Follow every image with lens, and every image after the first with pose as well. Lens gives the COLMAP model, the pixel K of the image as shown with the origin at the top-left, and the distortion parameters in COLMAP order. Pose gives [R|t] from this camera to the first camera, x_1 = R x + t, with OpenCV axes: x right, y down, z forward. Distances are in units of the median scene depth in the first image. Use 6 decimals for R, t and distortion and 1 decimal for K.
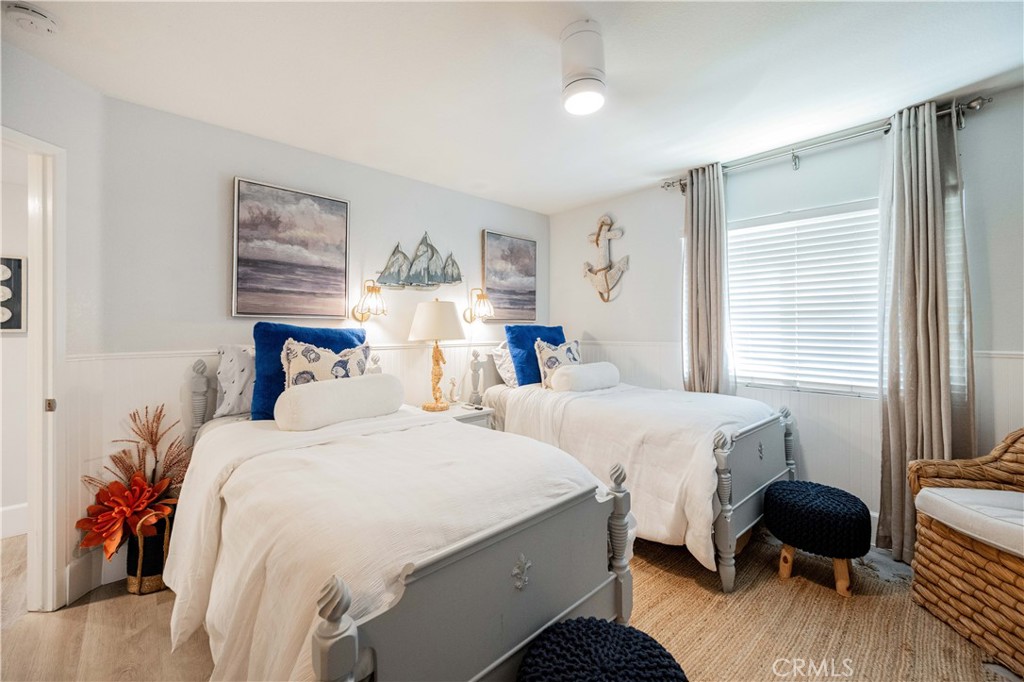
lens RADIAL K [[415.4, 0, 511.1], [0, 415.4, 330.4], [0, 0, 1]] dist [0.000698, 0.000039]
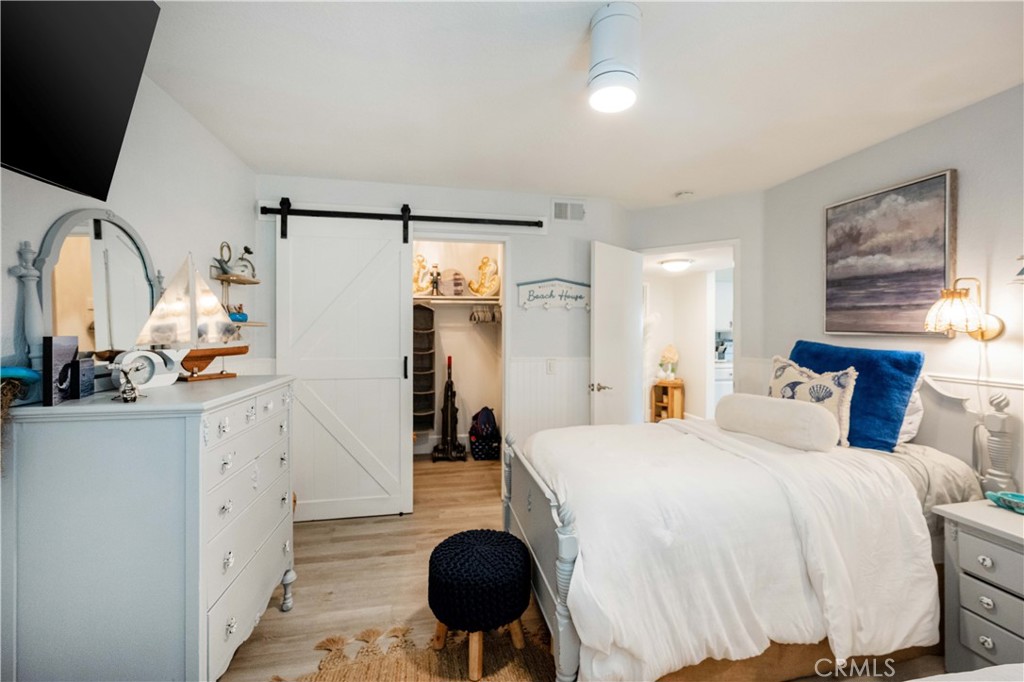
lens RADIAL K [[415.4, 0, 511.2], [0, 415.4, 335.1], [0, 0, 1]] dist [0.000698, 0.000039]
pose [[-0.518404, 0.009234, -0.855086, 0.653227], [-0.008407, 0.999838, 0.015894, -0.039373], [0.855095, 0.015428, -0.518242, 0.799485]]
